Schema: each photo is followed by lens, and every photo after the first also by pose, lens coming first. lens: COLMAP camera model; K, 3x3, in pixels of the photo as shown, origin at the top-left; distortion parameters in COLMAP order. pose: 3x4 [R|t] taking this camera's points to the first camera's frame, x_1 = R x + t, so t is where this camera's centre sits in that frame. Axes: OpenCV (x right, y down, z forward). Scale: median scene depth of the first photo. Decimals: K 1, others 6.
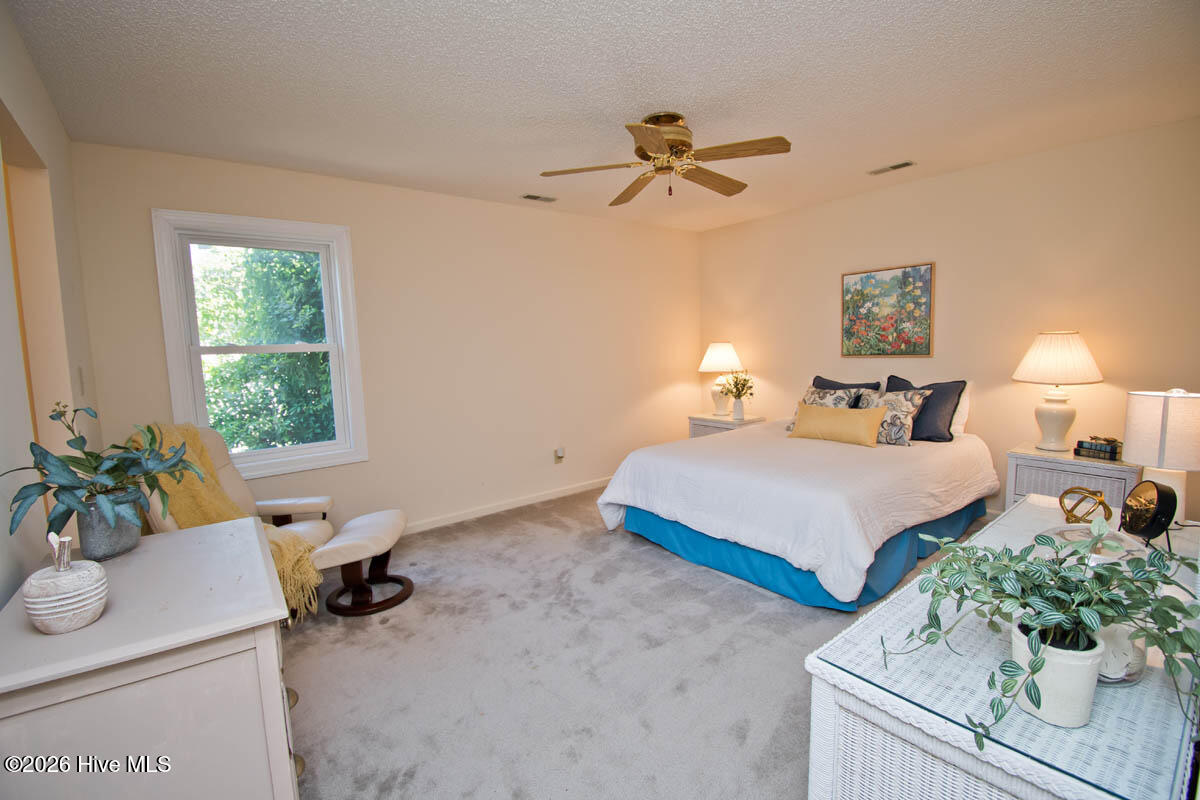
lens RADIAL K [[529.9, 0, 601.4], [0, 529.9, 399.2], [0, 0, 1]] dist [-0.003040, -0.000504]
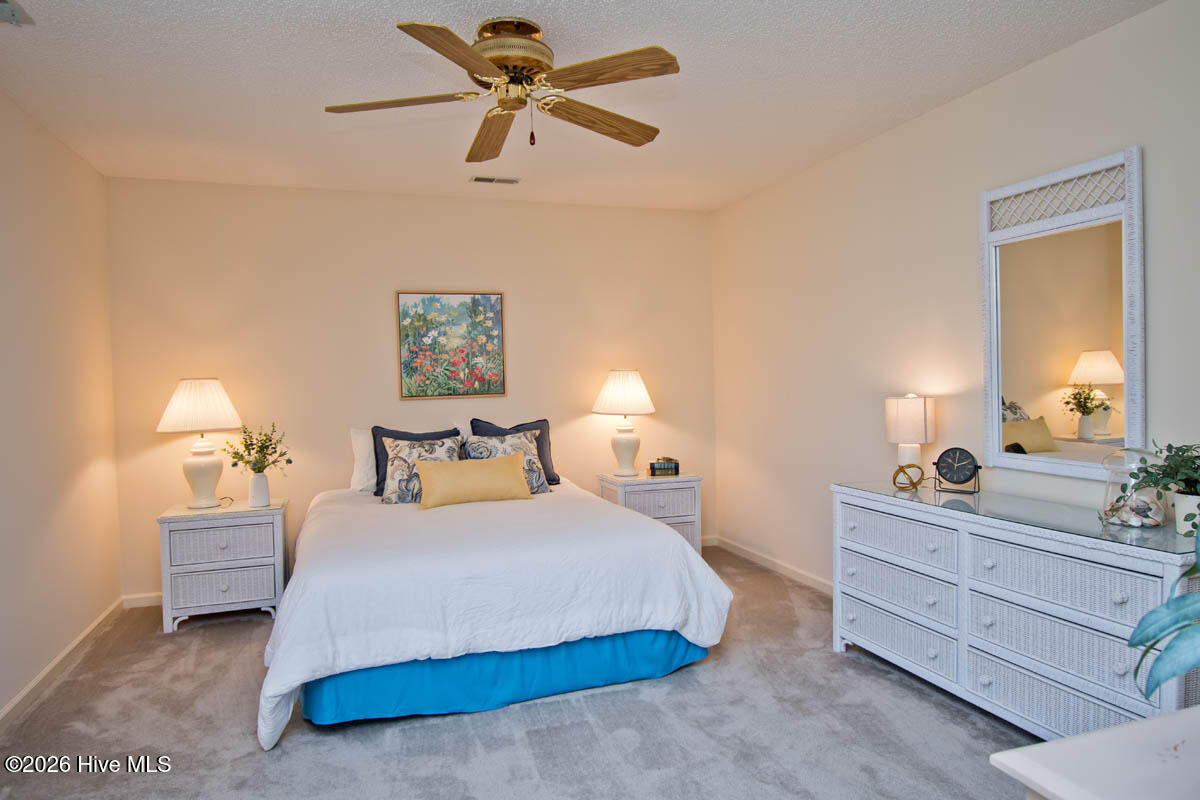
lens RADIAL K [[728.2, 0, 602.4], [0, 728.2, 399.4], [0, 0, 1]] dist [0.003180, -0.000394]
pose [[0.331596, -0.005227, 0.943407, -0.474858], [0.113684, 0.992919, -0.034458, -0.012319], [-0.936547, 0.118677, 0.329842, 0.424352]]
